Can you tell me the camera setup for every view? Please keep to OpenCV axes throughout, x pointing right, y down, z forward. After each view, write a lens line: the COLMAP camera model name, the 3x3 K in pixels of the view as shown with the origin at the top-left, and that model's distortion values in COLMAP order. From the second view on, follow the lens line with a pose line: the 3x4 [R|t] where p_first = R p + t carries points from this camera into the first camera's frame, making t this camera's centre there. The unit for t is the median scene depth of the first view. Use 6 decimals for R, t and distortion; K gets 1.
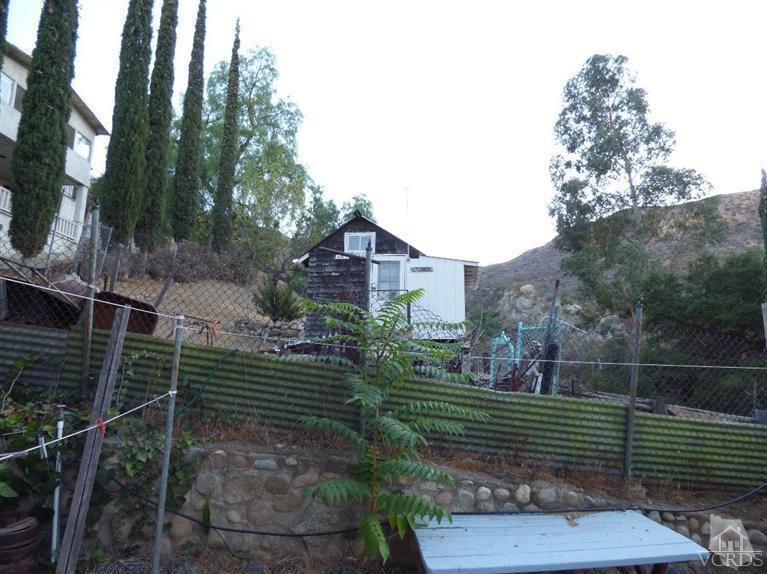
lens RADIAL K [[475.7, 0, 383.5], [0, 475.7, 287.0], [0, 0, 1]] dist [-0.003480, -0.001392]
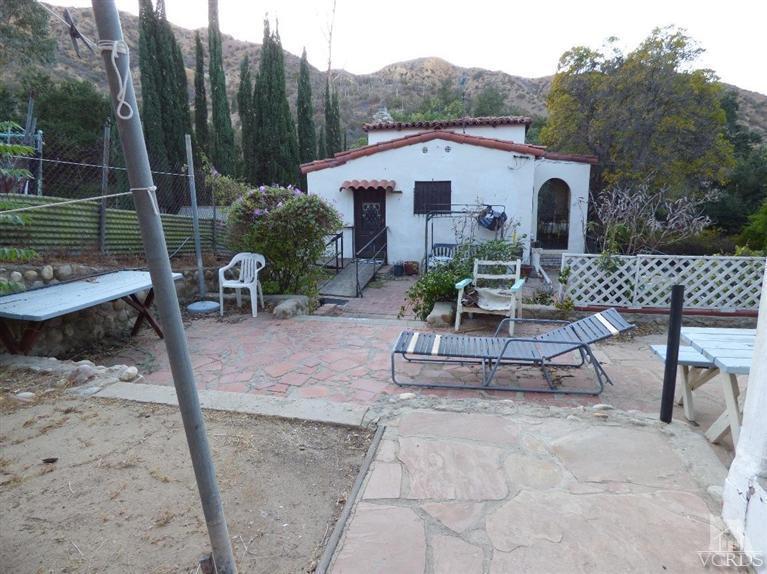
lens RADIAL K [[475.7, 0, 383.5], [0, 475.7, 287.0], [0, 0, 1]] dist [-0.003480, -0.001392]
pose [[0.334654, -0.186443, 0.923713, -0.470550], [-0.149416, 0.957333, 0.247362, 0.032795], [-0.930420, -0.220798, 0.292518, -0.147741]]
